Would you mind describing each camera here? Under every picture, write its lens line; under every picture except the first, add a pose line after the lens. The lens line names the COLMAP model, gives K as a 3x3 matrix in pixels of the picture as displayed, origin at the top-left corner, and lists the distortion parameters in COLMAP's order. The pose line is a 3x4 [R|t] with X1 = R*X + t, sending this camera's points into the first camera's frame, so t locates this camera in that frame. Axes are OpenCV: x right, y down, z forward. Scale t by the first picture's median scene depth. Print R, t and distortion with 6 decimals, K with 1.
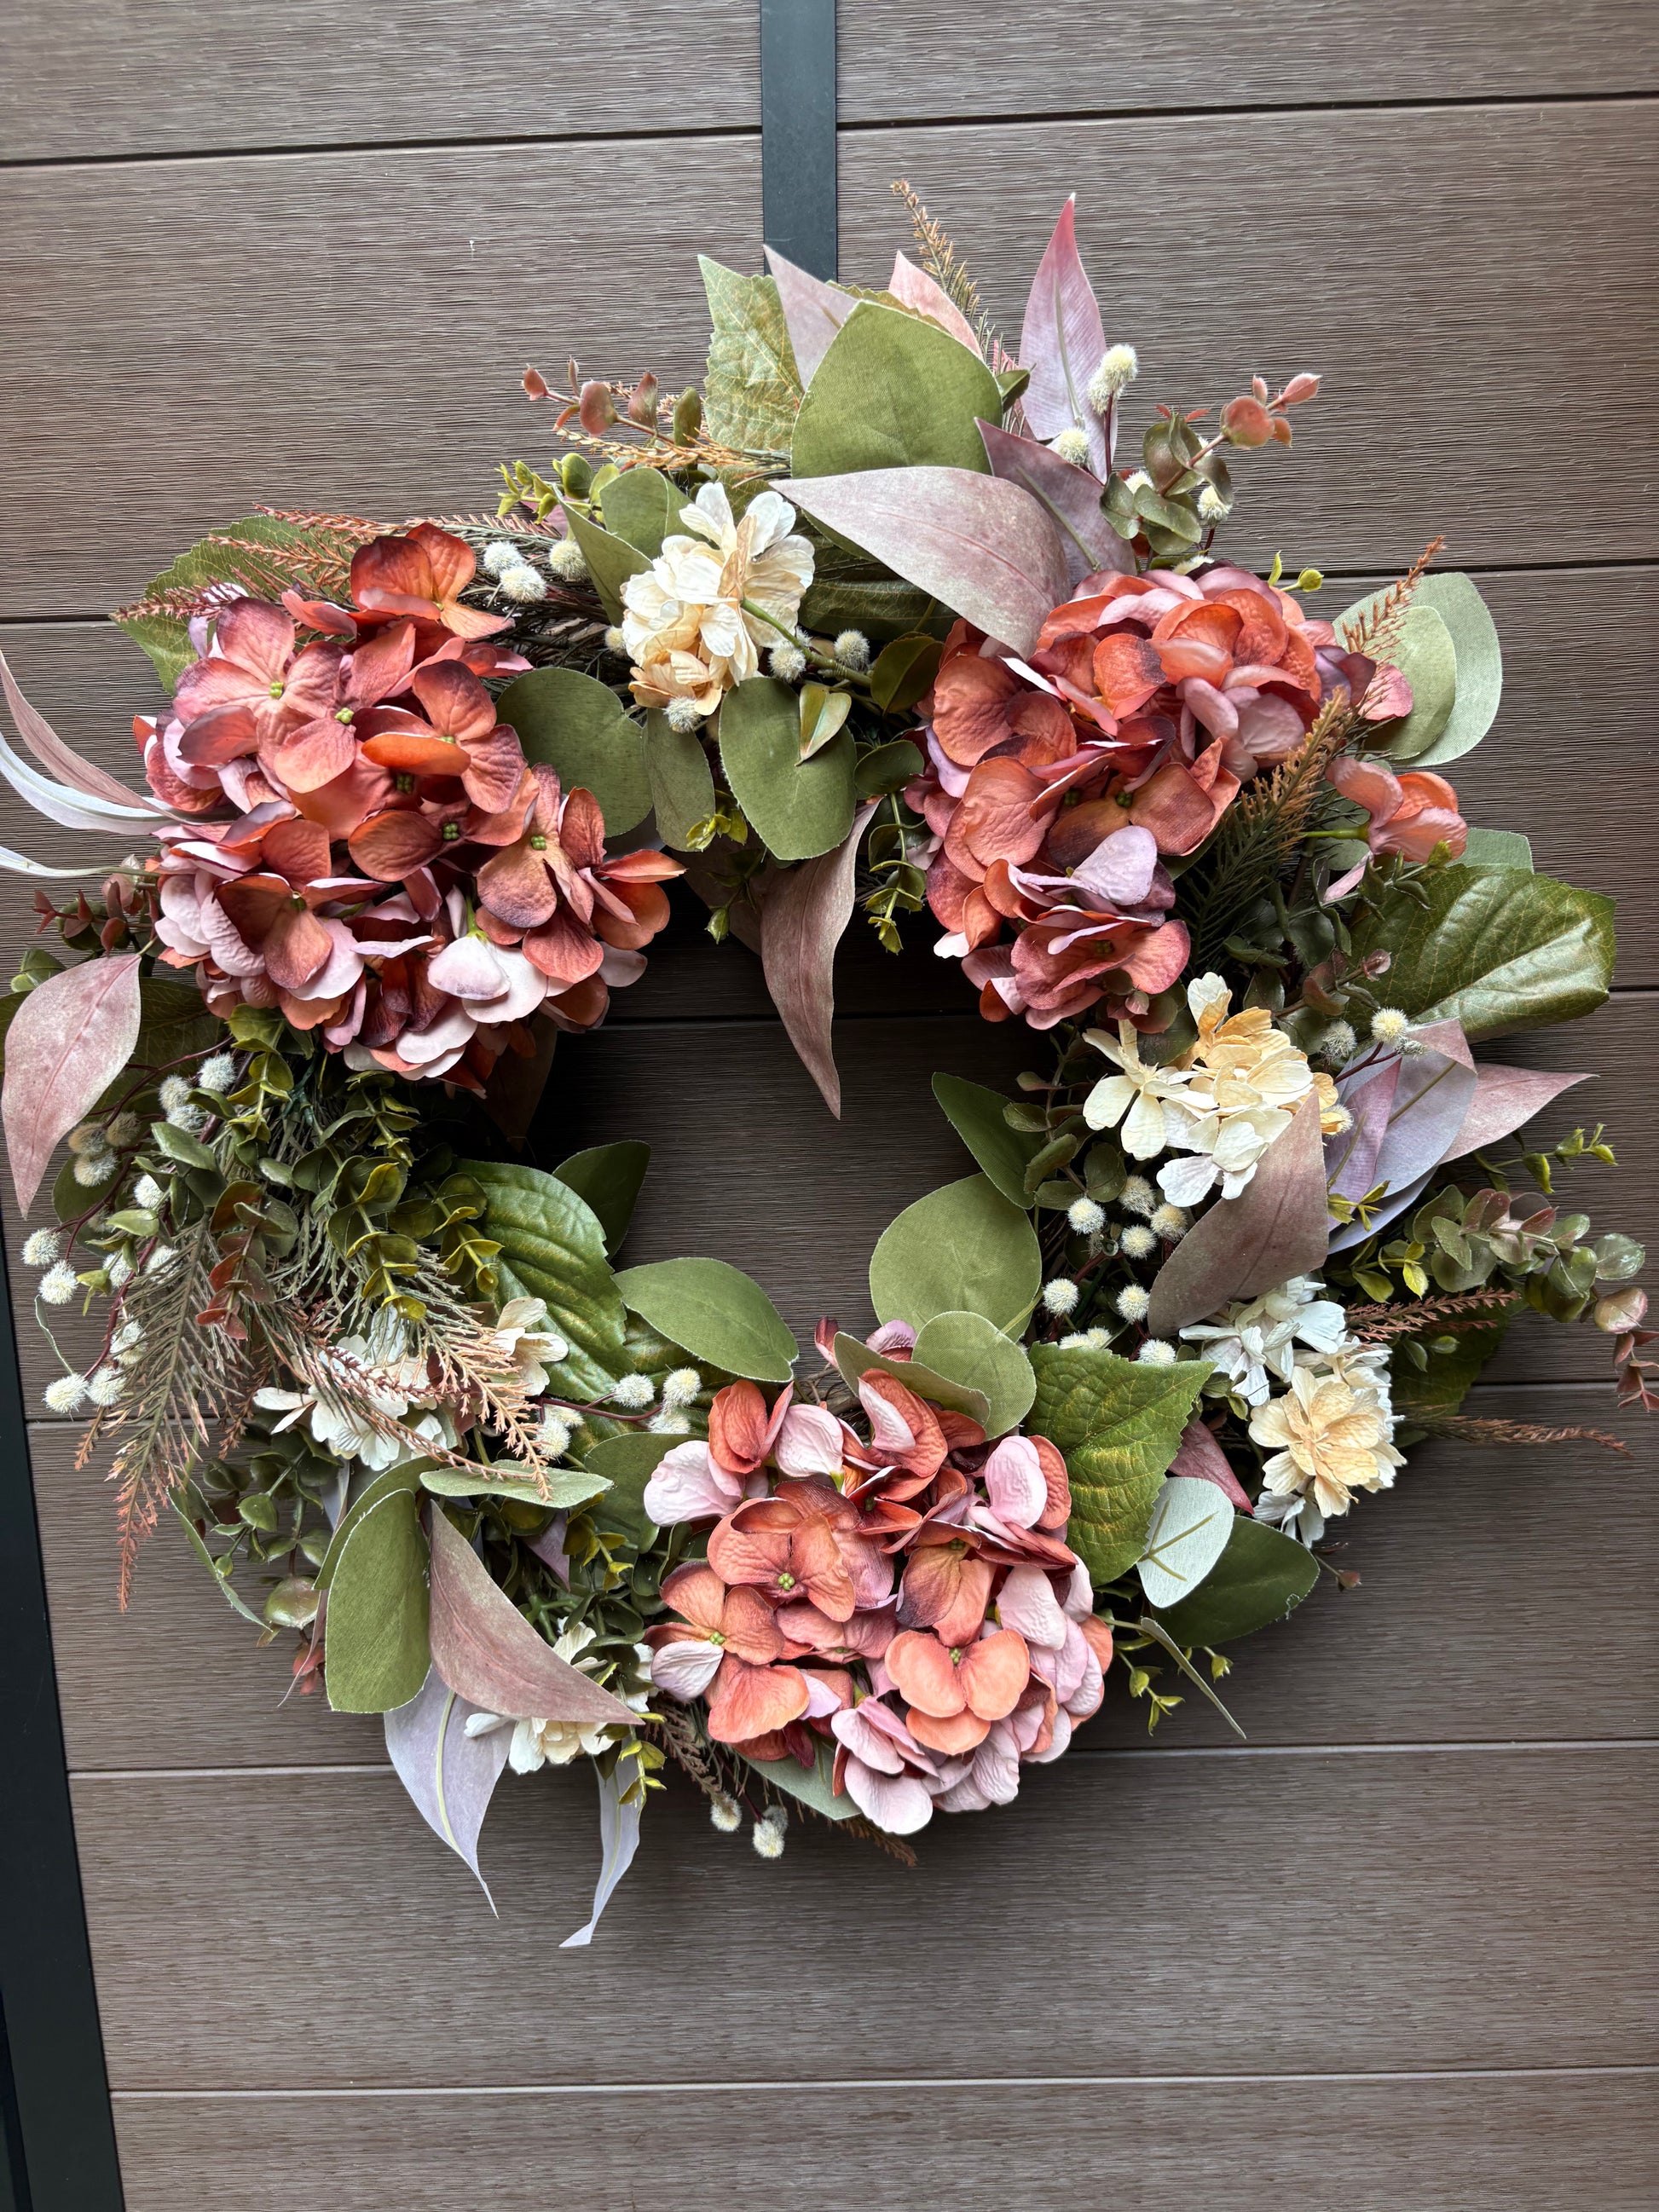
lens RADIAL K [[1642.7, 0, 837.4], [0, 1642.7, 1116.3], [0, 0, 1]] dist [0.022460, -0.050462]
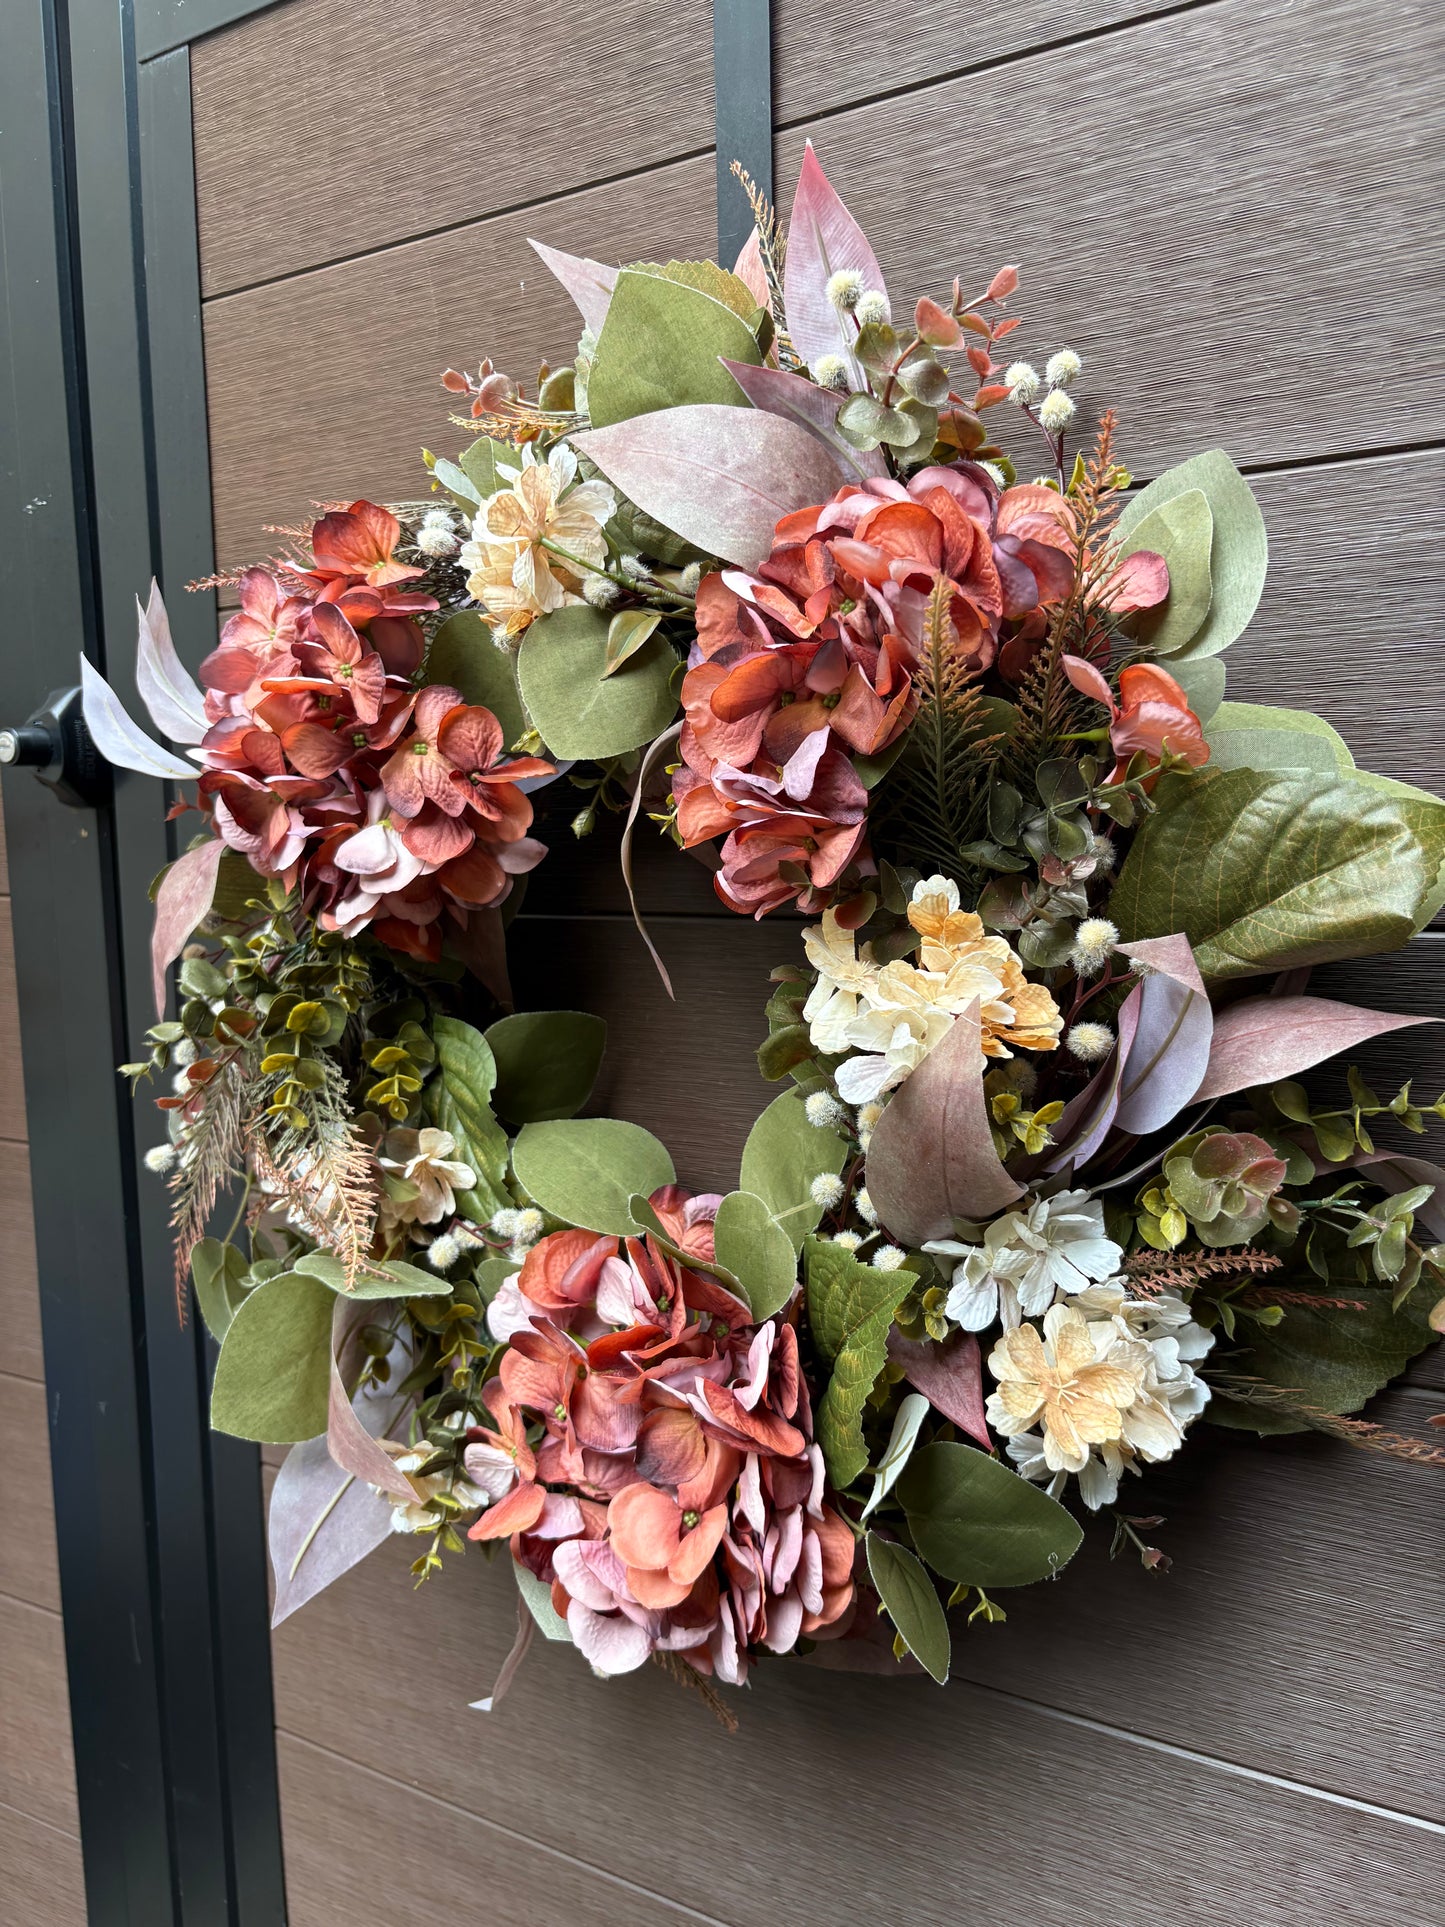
lens RADIAL K [[1431.0, 0, 751.3], [0, 1431.0, 950.0], [0, 0, 1]] dist [0.022460, -0.050462]
pose [[0.867254, 0.060046, -0.494231, 0.531591], [-0.097814, 0.993903, -0.050887, 0.011231], [0.488162, 0.092475, 0.867840, 0.198617]]
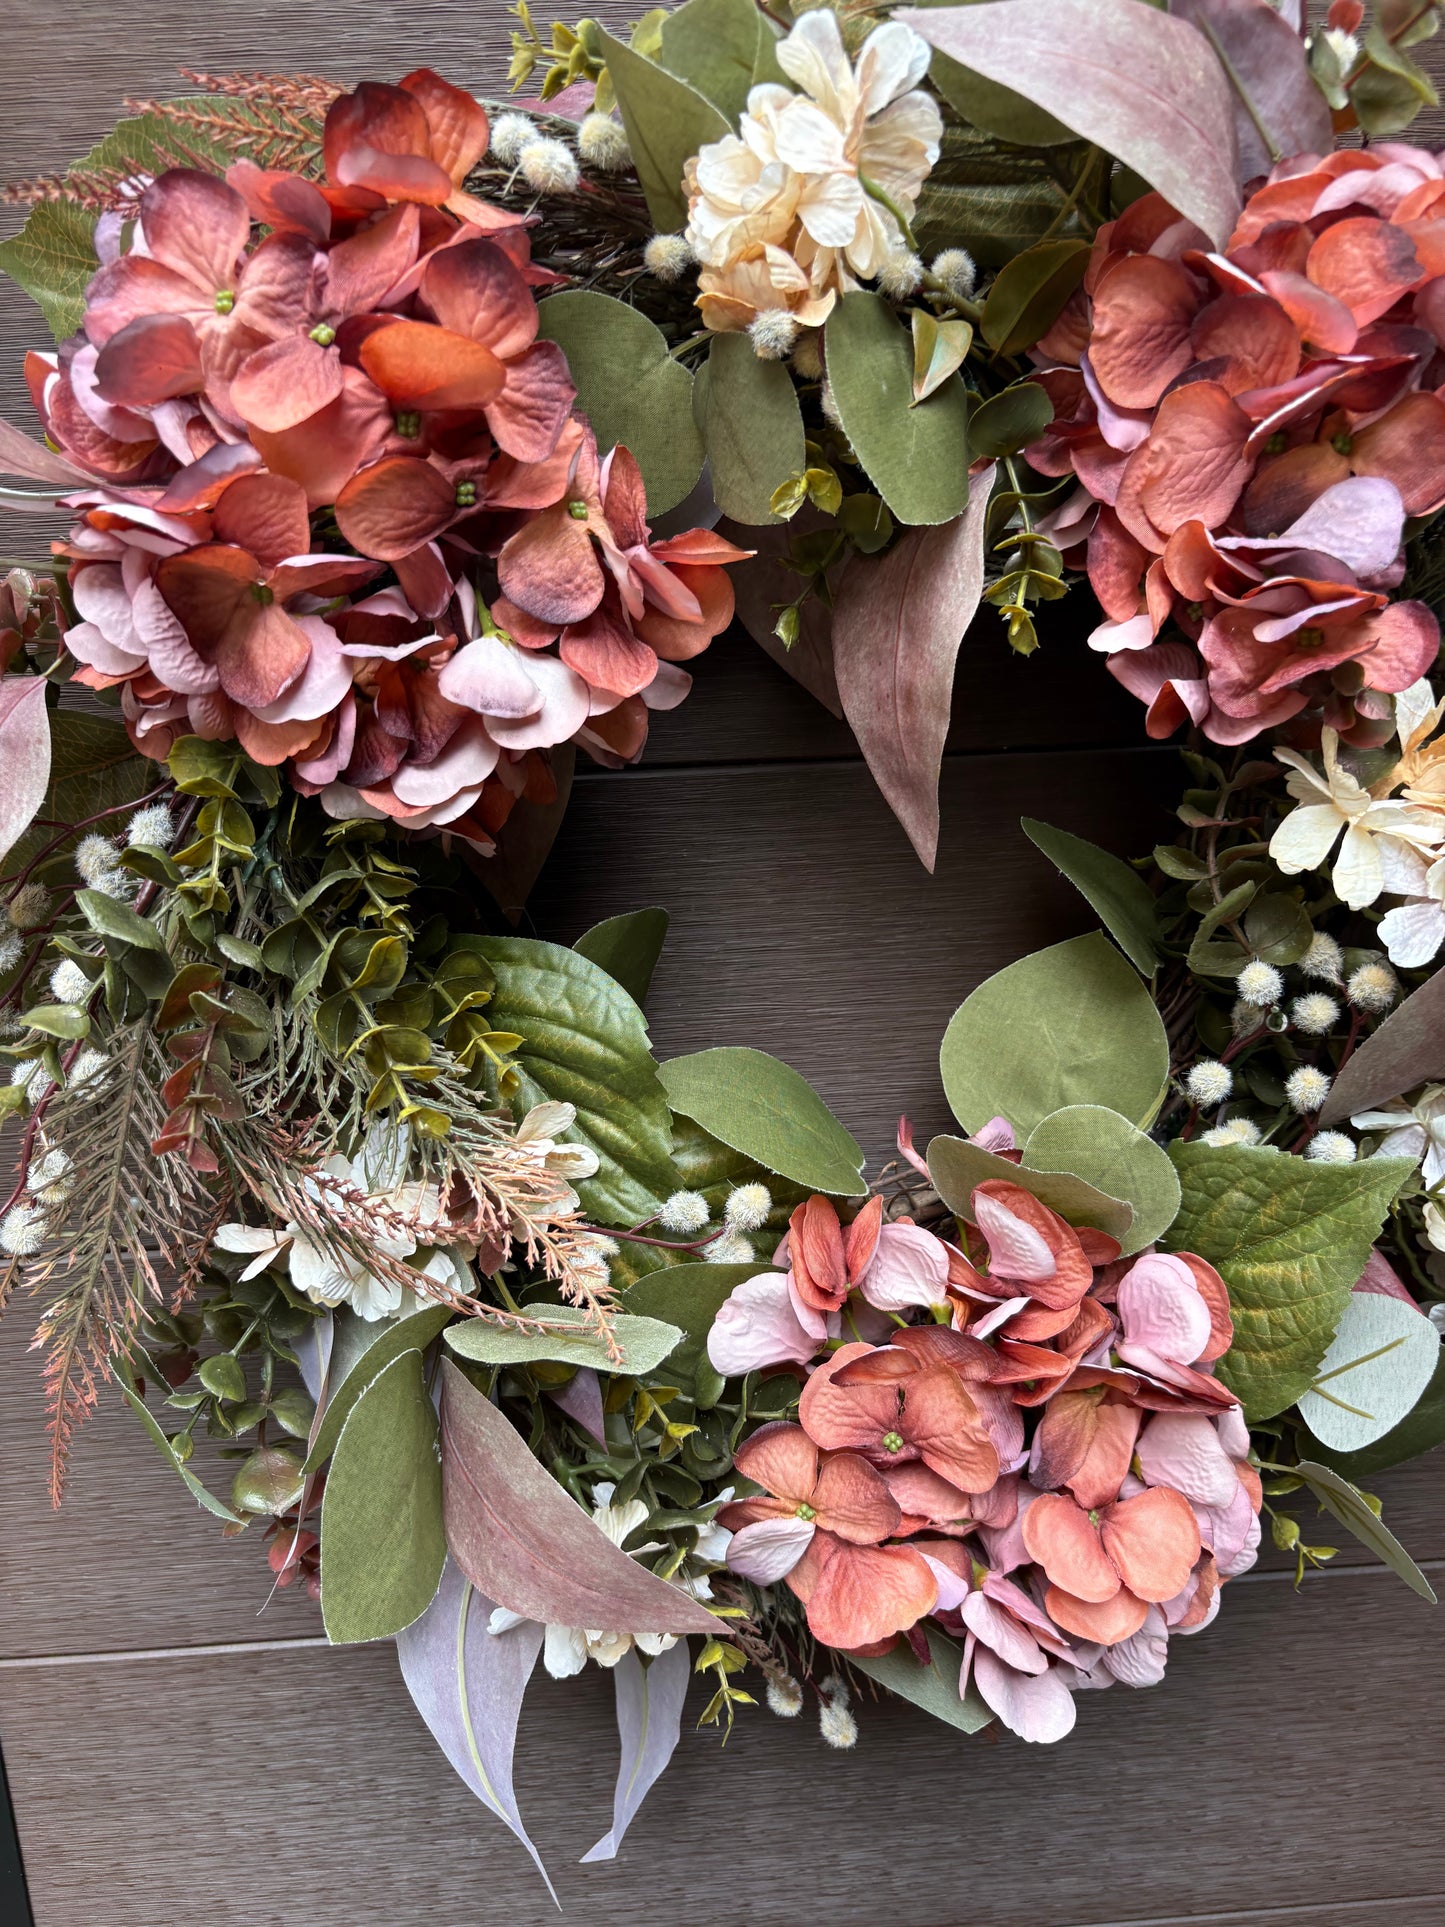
lens RADIAL K [[1472.0, 0, 722.9], [0, 1472.0, 982.9], [0, 0, 1]] dist [0.013640, -0.044006]
pose [[0.997896, -0.024613, 0.059975, -0.151557], [0.021814, 0.998662, 0.046879, 0.020296], [-0.061049, -0.045472, 0.997098, 0.286907]]
